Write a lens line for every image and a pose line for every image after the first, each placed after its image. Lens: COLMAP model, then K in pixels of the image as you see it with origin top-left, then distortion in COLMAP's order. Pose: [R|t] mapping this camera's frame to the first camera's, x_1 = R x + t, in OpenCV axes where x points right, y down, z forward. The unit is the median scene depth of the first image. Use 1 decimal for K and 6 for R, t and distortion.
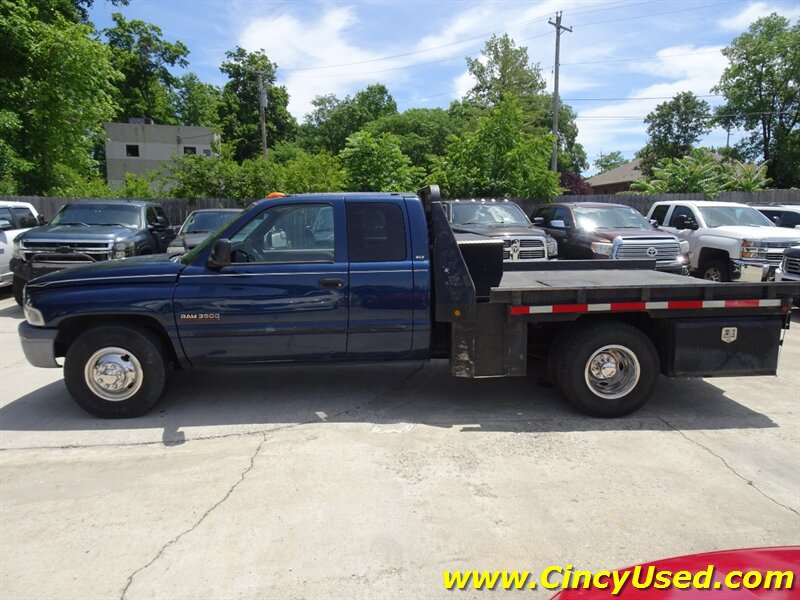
lens RADIAL K [[566.6, 0, 400.0], [0, 566.6, 300.0], [0, 0, 1]] dist [0.014359, -0.000190]
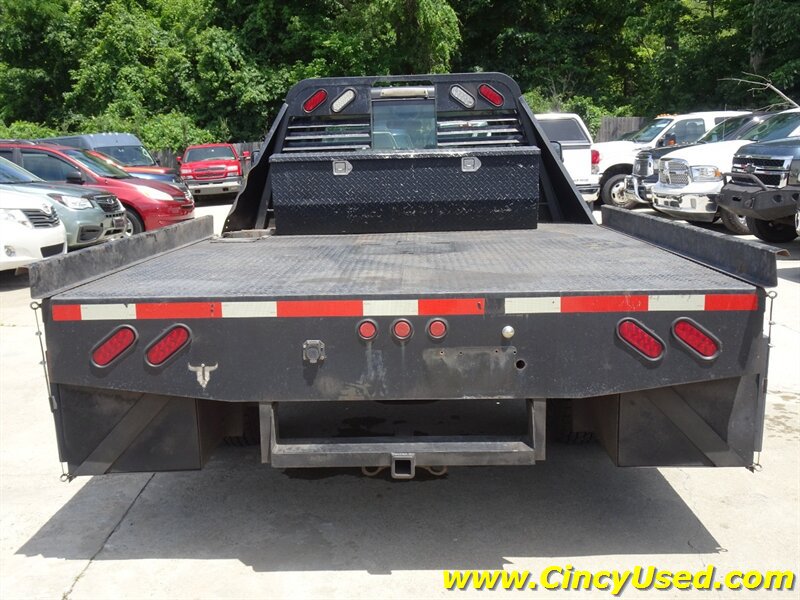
lens RADIAL K [[867.9, 0, 400.0], [0, 867.9, 300.0], [0, 0, 1]] dist [0.031435, 0.014294]
pose [[-0.073159, 0.178838, -0.981155, 1.294962], [-0.124066, 0.974517, 0.186879, -0.158051], [0.989573, 0.135399, -0.049107, 1.295669]]
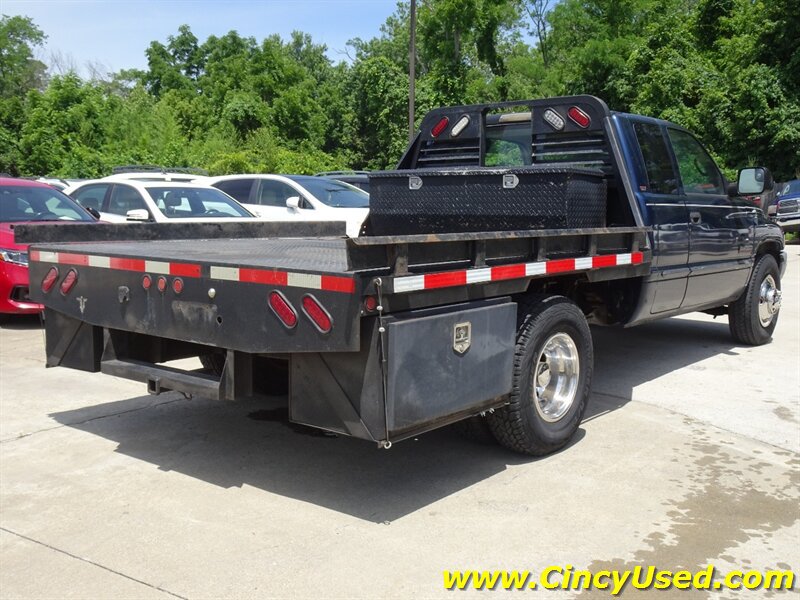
lens RADIAL K [[867.9, 0, 400.0], [0, 867.9, 300.0], [0, 0, 1]] dist [0.031435, 0.014294]
pose [[-0.677008, 0.090000, -0.730452, 1.147200], [-0.107388, 0.969792, 0.219021, -0.216396], [0.728099, 0.226721, -0.646892, 1.994279]]
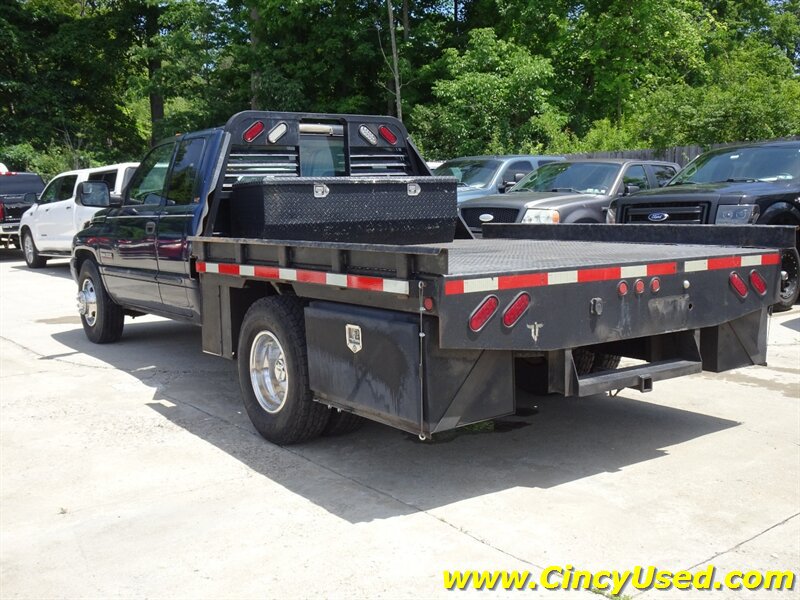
lens RADIAL K [[867.9, 0, 400.0], [0, 867.9, 300.0], [0, 0, 1]] dist [0.031435, 0.014294]
pose [[0.532882, 0.096397, -0.840681, 1.304277], [-0.111345, 0.992840, 0.043266, -0.017317], [0.838832, 0.070550, 0.539799, 0.579443]]
